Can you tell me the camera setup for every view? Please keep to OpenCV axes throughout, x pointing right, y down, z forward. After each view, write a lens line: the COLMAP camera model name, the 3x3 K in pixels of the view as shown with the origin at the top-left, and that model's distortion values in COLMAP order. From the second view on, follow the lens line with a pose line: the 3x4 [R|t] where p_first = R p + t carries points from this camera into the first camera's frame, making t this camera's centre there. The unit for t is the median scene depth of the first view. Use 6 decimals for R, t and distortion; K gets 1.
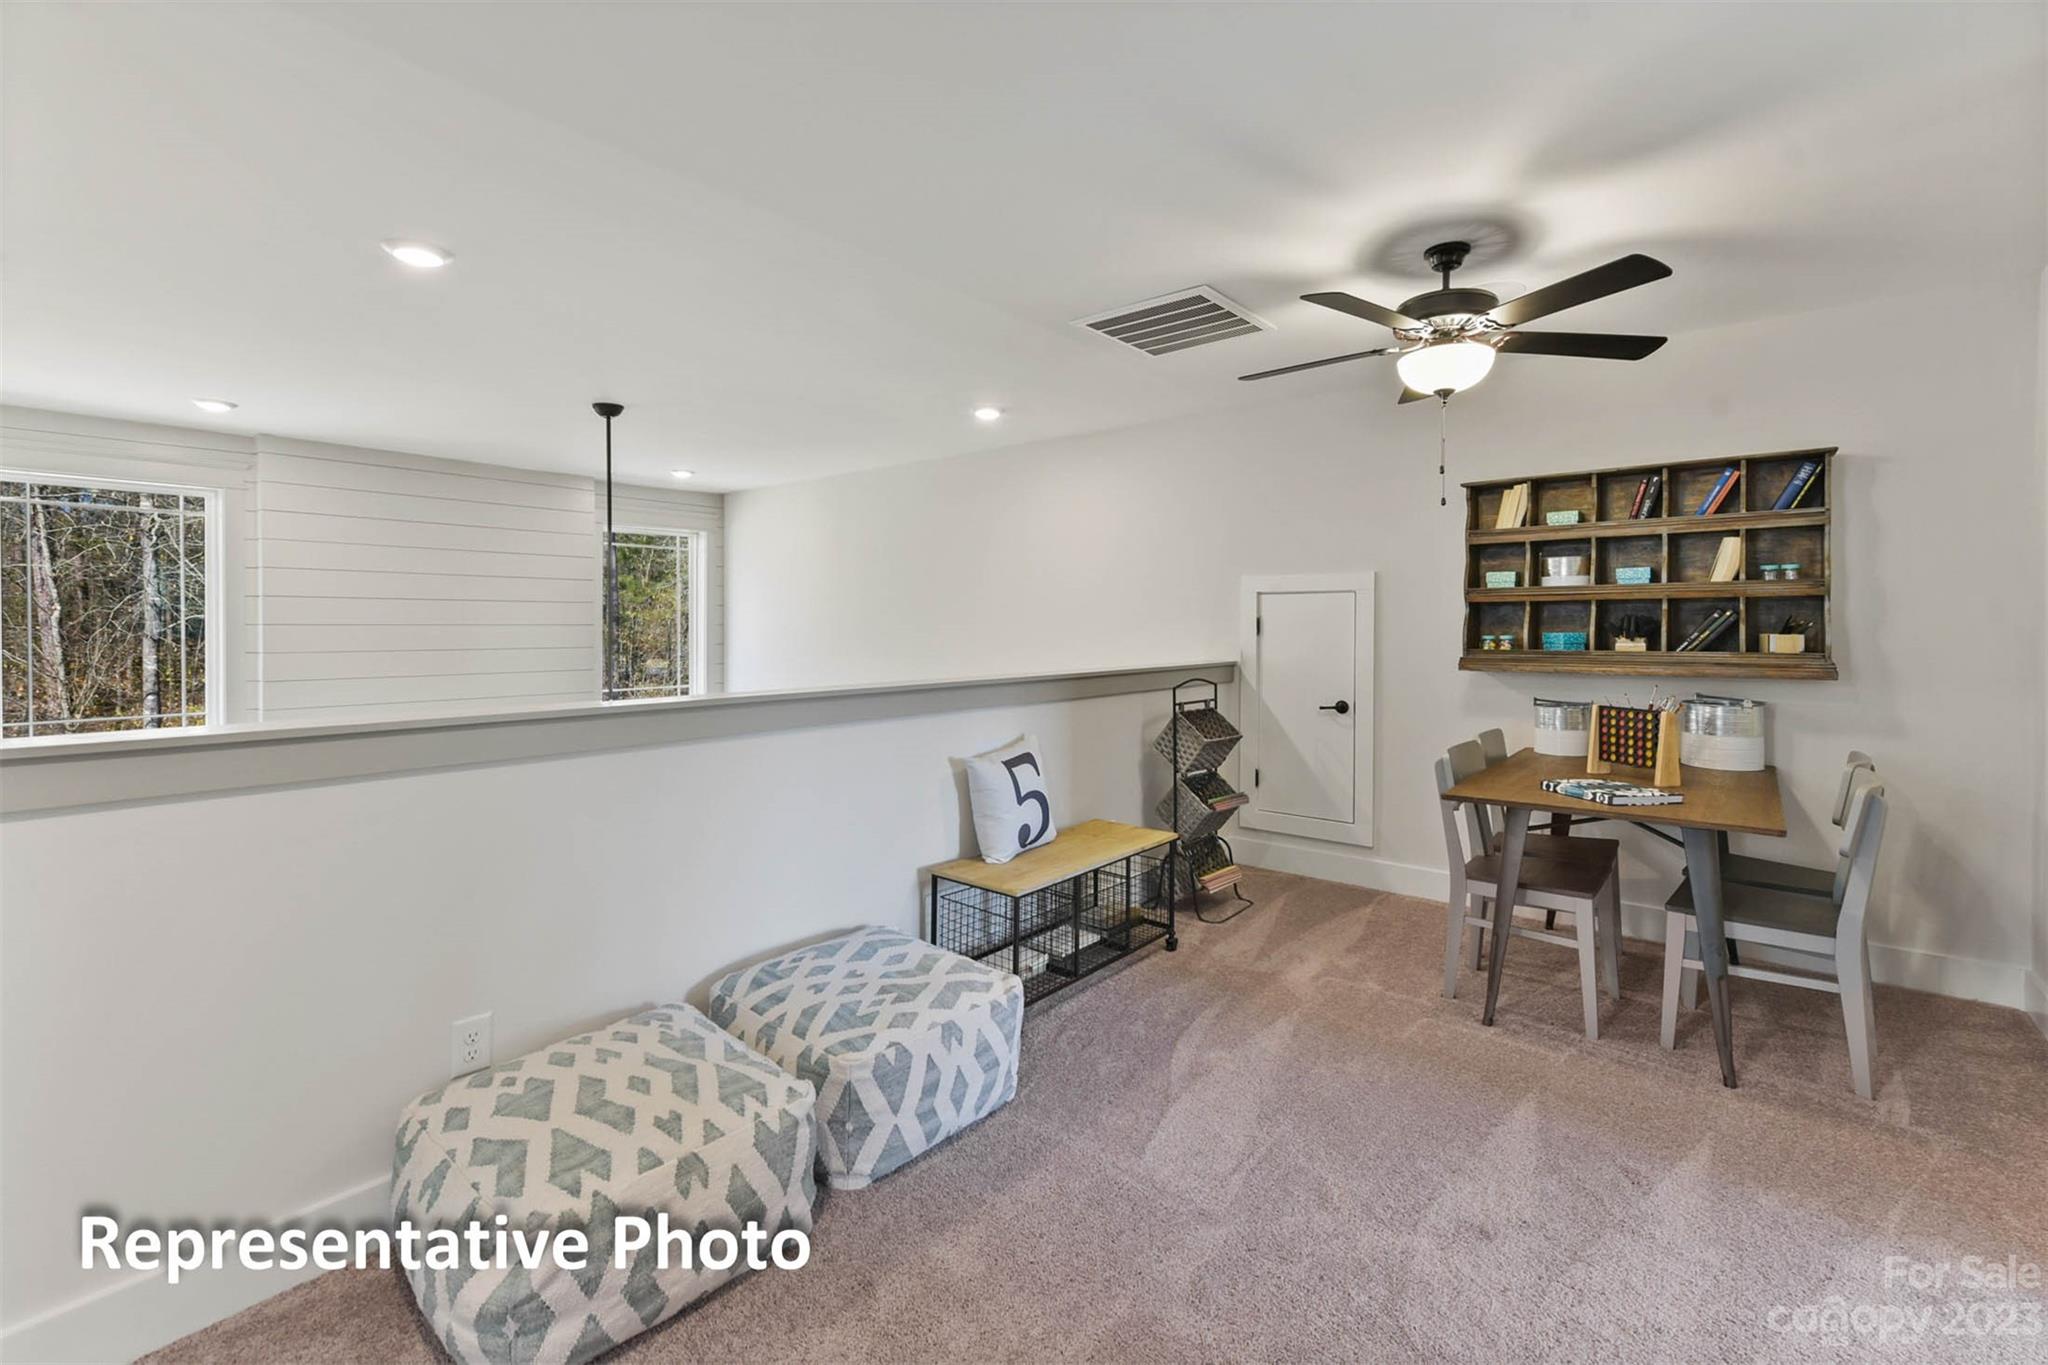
lens RADIAL K [[881.0, 0, 1023.3], [0, 881.0, 646.1], [0, 0, 1]] dist [0.008904, 0.000154]
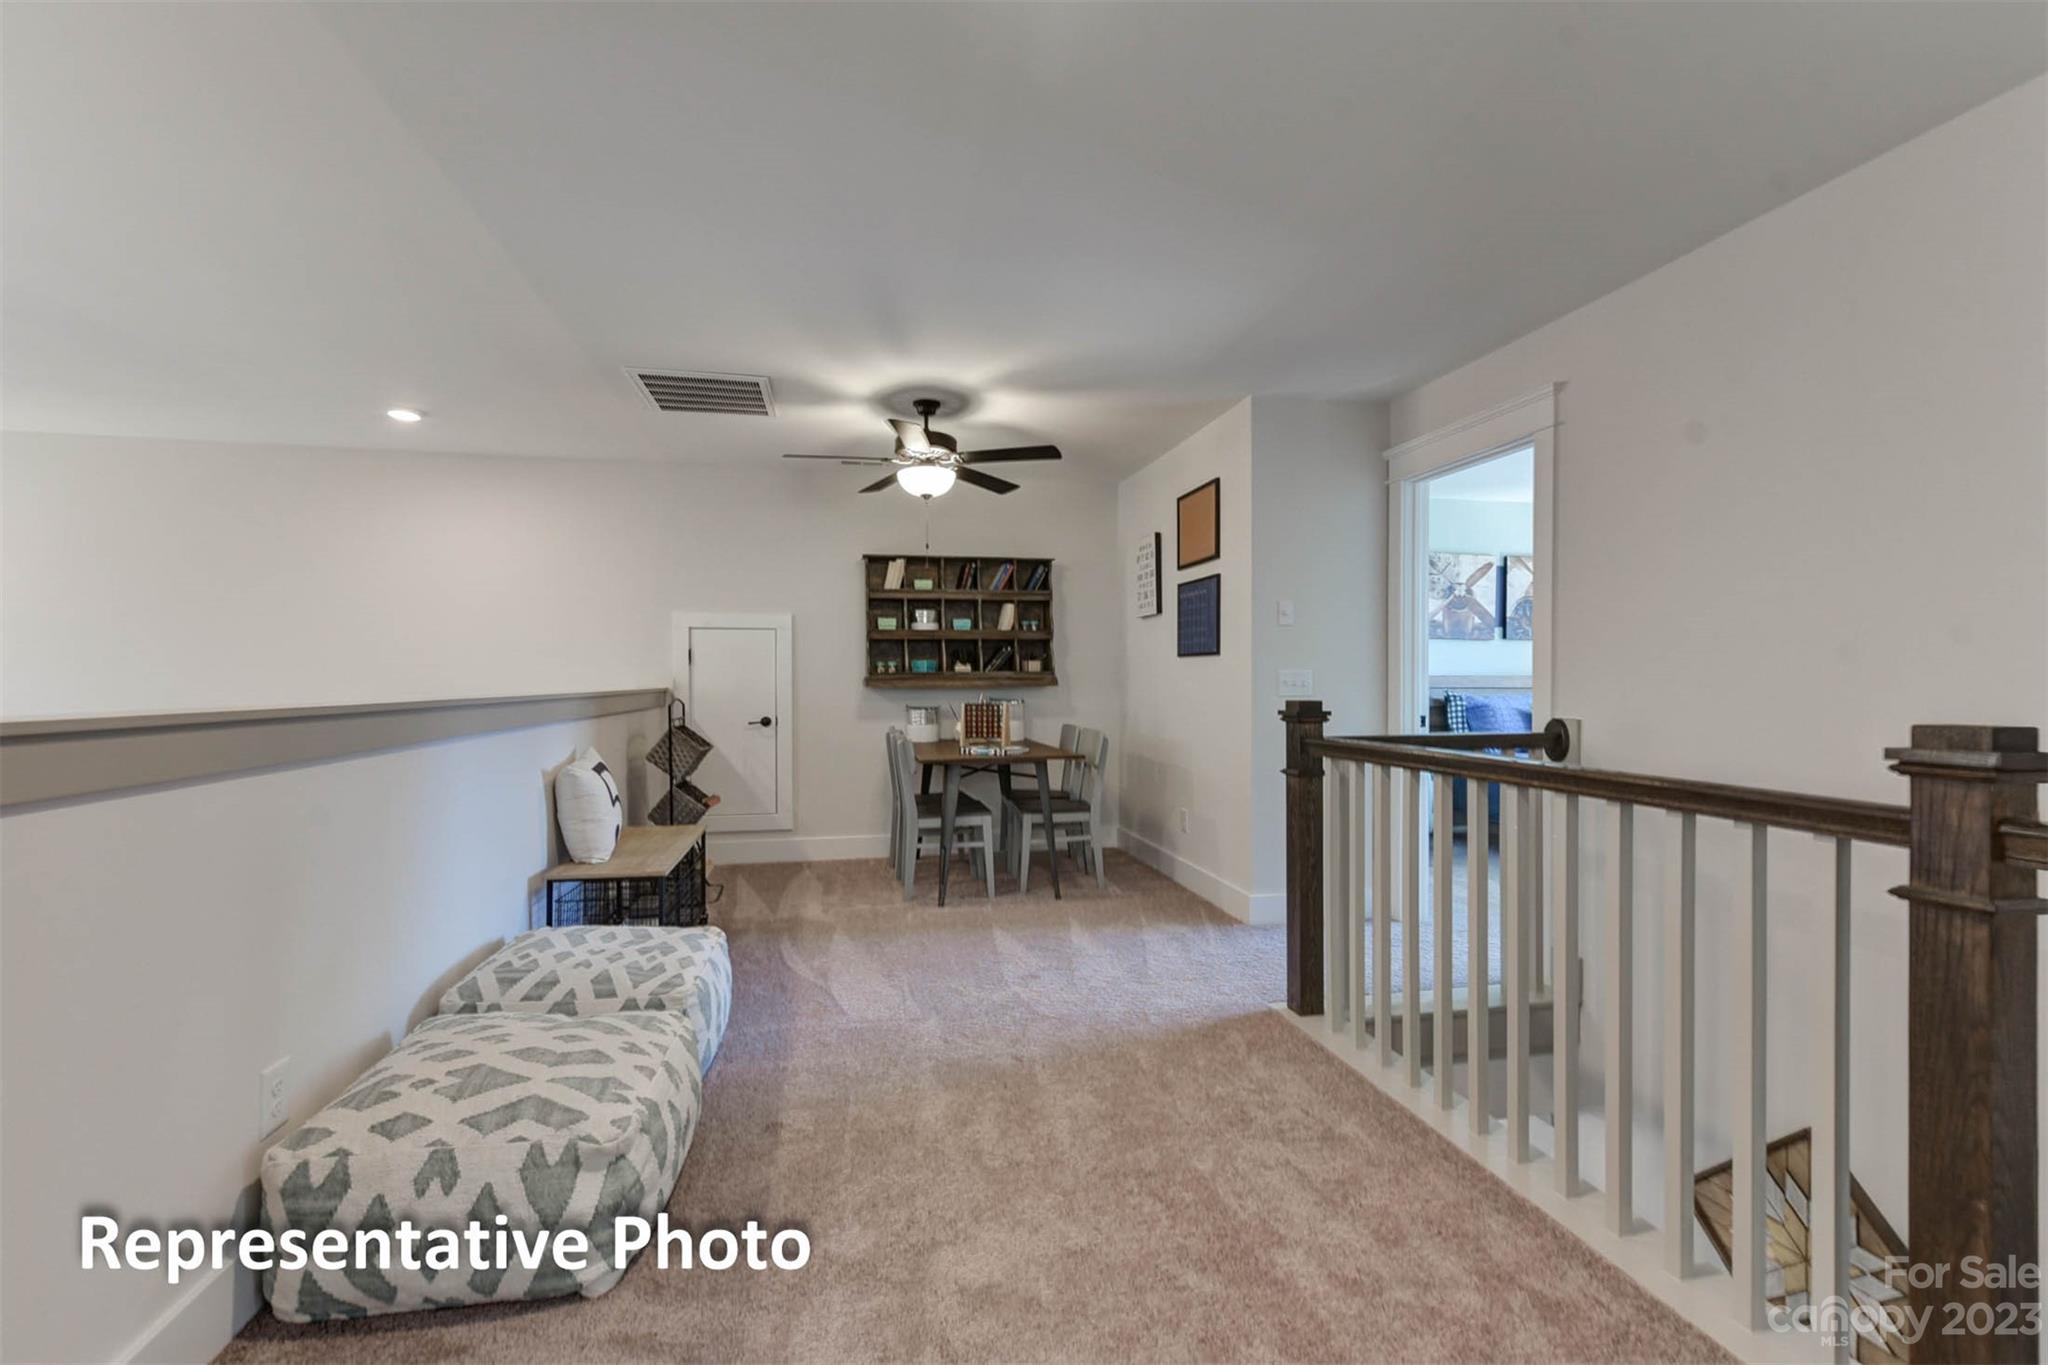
lens RADIAL K [[863.4, 0, 996.8], [0, 863.4, 700.3], [0, 0, 1]] dist [0.003339, 0.000430]
pose [[0.636165, -0.019297, 0.771312, -0.517114], [0.020867, 0.999752, 0.007802, 0.050603], [-0.771271, 0.011132, 0.636410, -0.039386]]
